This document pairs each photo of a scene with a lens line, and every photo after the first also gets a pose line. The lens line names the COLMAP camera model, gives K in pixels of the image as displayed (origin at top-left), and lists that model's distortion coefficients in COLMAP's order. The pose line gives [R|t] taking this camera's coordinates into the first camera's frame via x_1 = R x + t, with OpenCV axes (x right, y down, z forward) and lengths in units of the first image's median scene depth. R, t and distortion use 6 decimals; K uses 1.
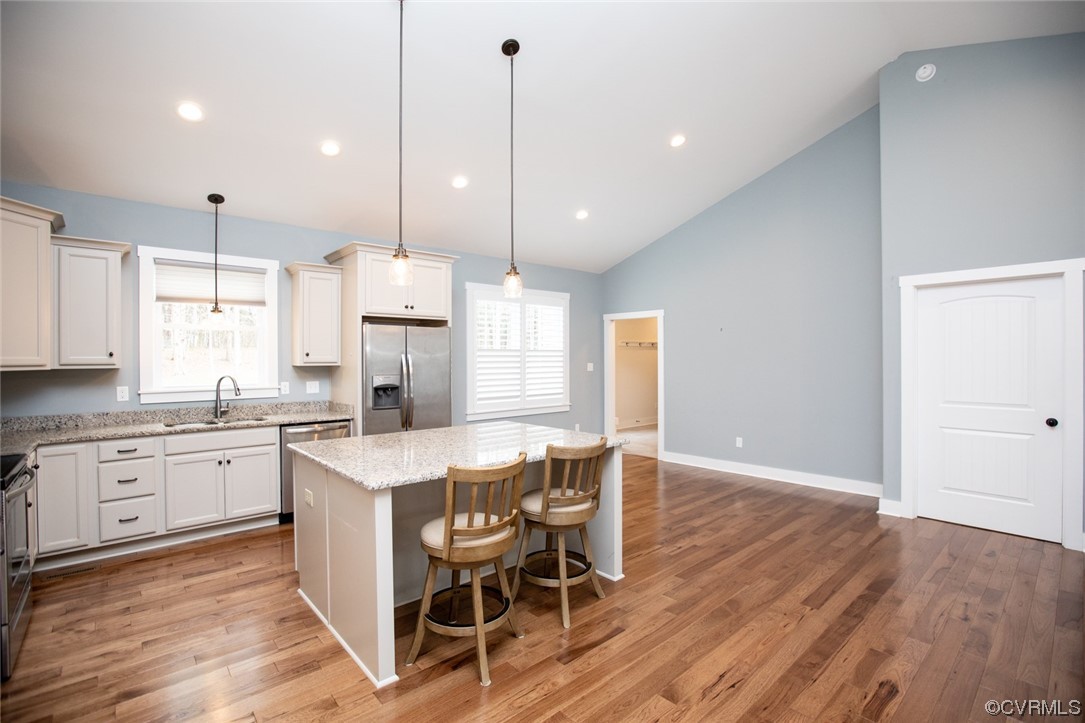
lens RADIAL K [[495.1, 0, 537.7], [0, 495.1, 359.3], [0, 0, 1]] dist [-0.057489, 0.020591]
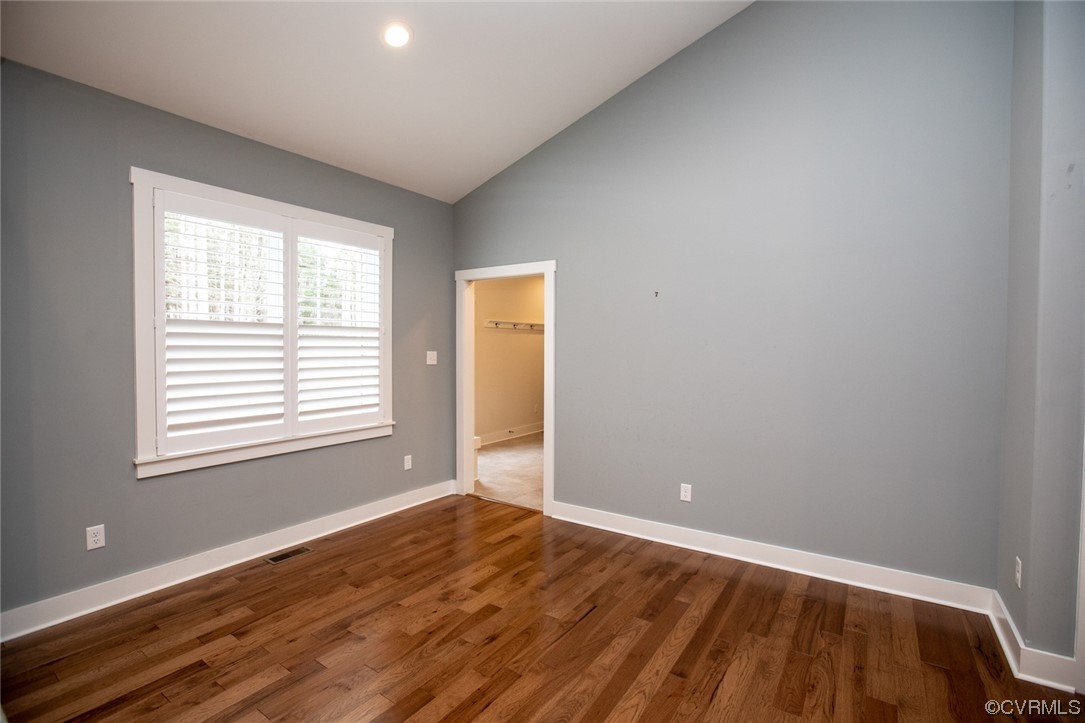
lens RADIAL K [[496.2, 0, 536.0], [0, 496.2, 361.0], [0, 0, 1]] dist [-0.053476, 0.018406]
pose [[0.969695, 0.001824, 0.244310, 0.144162], [-0.008391, 0.999631, 0.025842, 0.005153], [-0.244173, -0.027109, 0.969353, 0.691390]]
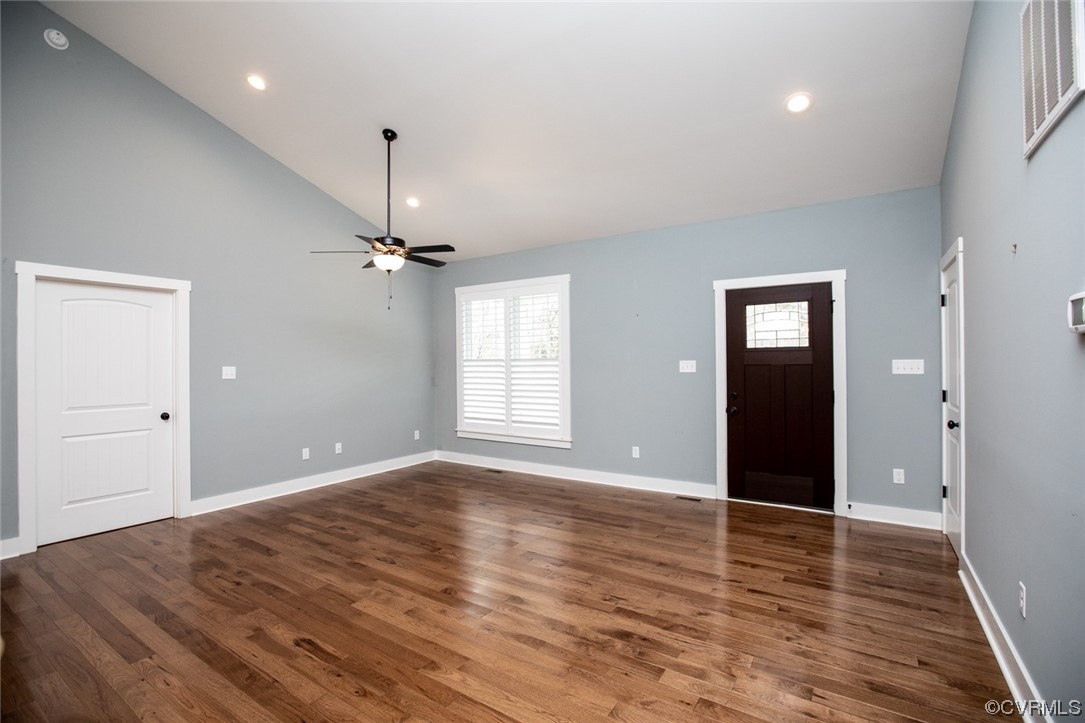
lens RADIAL K [[496.2, 0, 536.0], [0, 496.2, 361.0], [0, 0, 1]] dist [-0.053476, 0.018406]
pose [[-0.257762, 0.011165, 0.966144, -0.252930], [0.010552, 0.999906, -0.008740, 0.015081], [-0.966151, 0.007941, -0.257855, 0.358940]]
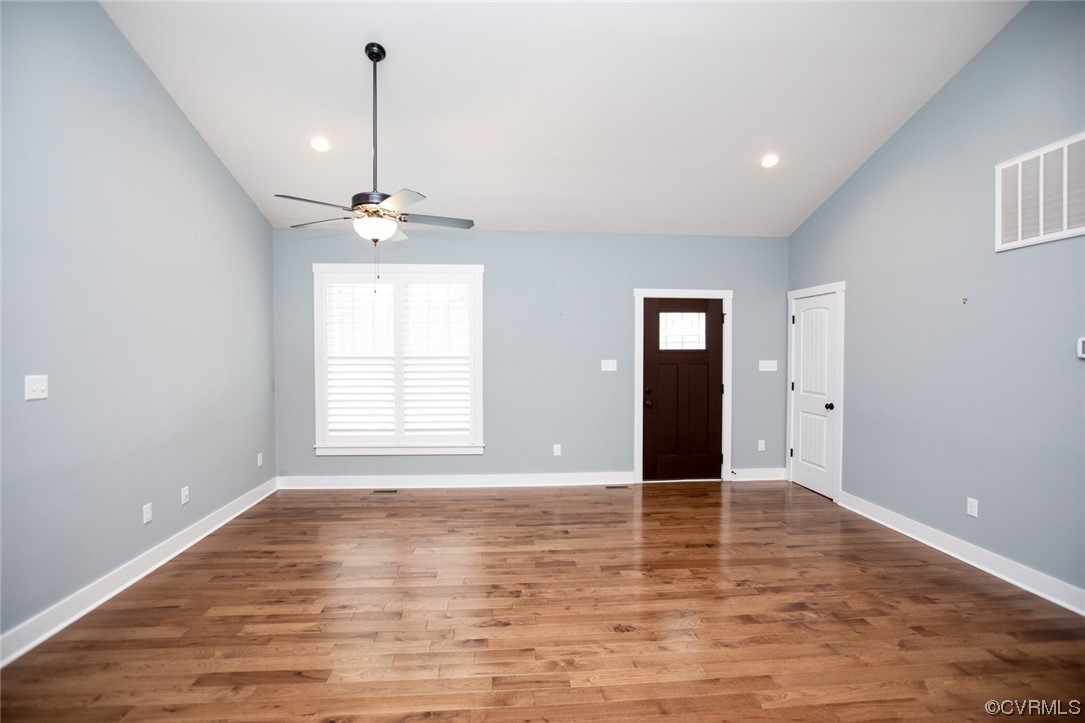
lens RADIAL K [[503.2, 0, 536.6], [0, 503.2, 360.3], [0, 0, 1]] dist [-0.057984, 0.023229]
pose [[-0.801858, -0.005548, 0.597489, 0.160636], [0.005018, 0.999859, 0.016018, -0.012843], [-0.597494, 0.015842, -0.801717, 0.847072]]
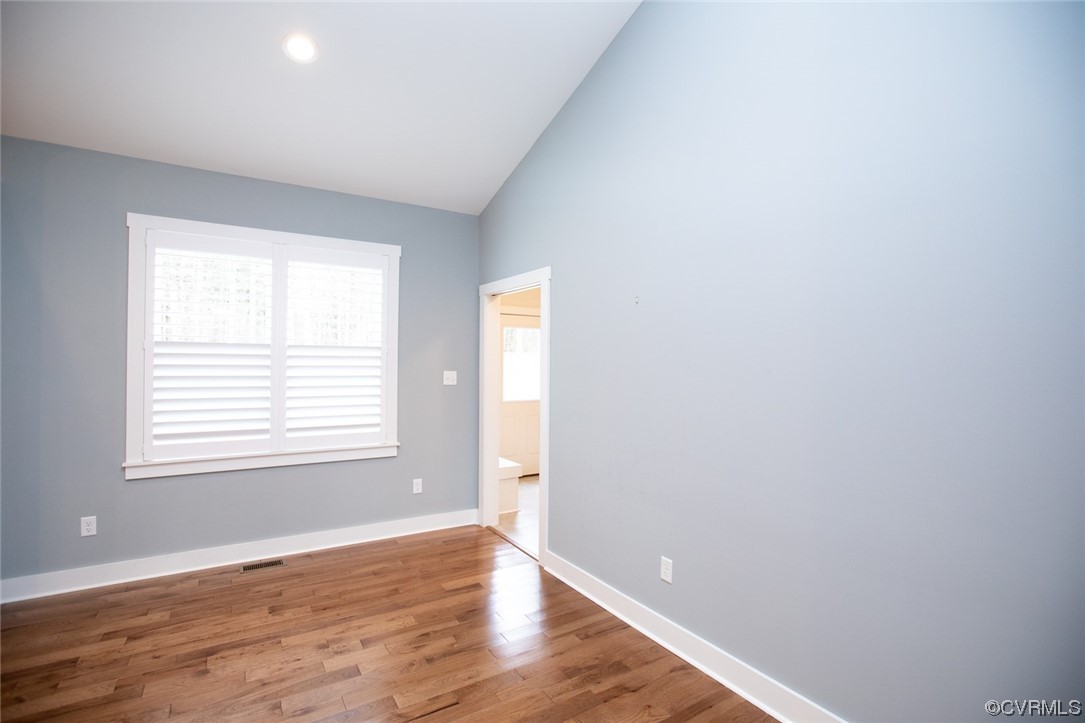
lens RADIAL K [[495.1, 0, 537.7], [0, 495.1, 359.3], [0, 0, 1]] dist [-0.057489, 0.020591]
pose [[0.987583, 0.012372, -0.156612, 0.515739], [-0.013658, 0.999881, -0.007137, -0.005292], [0.156505, 0.009188, 0.987634, 0.804389]]
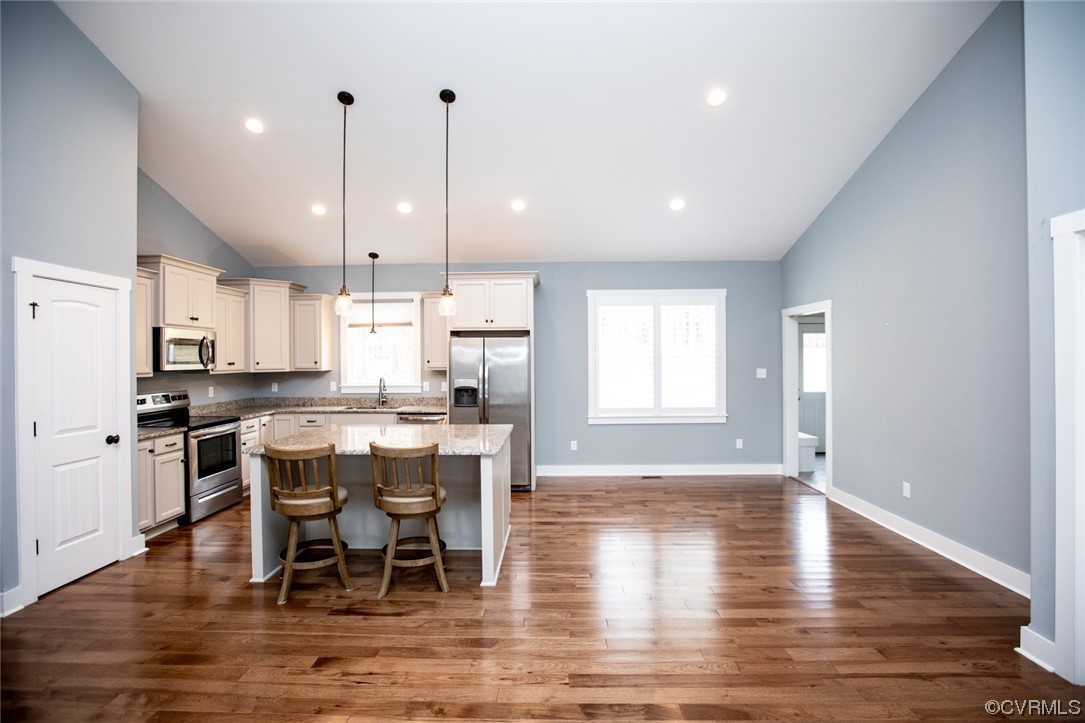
lens RADIAL K [[495.1, 0, 537.7], [0, 495.1, 359.3], [0, 0, 1]] dist [-0.057489, 0.020591]
pose [[0.735810, -0.000429, -0.677188, 0.684984], [0.002270, 0.999996, 0.001834, -0.018673], [0.677184, -0.002886, 0.735808, 0.232424]]
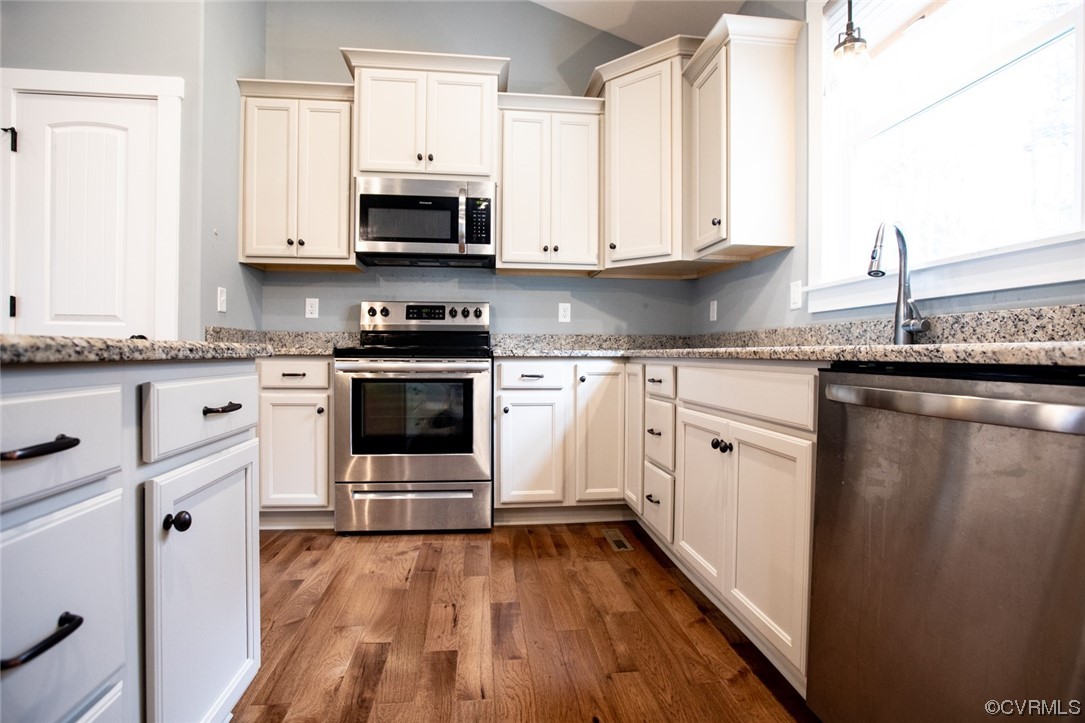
lens RADIAL K [[503.2, 0, 536.6], [0, 503.2, 360.3], [0, 0, 1]] dist [-0.057984, 0.023229]
pose [[-0.568883, 0.015644, -0.822270, -0.222373], [-0.008061, 0.999665, 0.024596, 0.121898], [0.822379, 0.020621, -0.568566, 0.982609]]
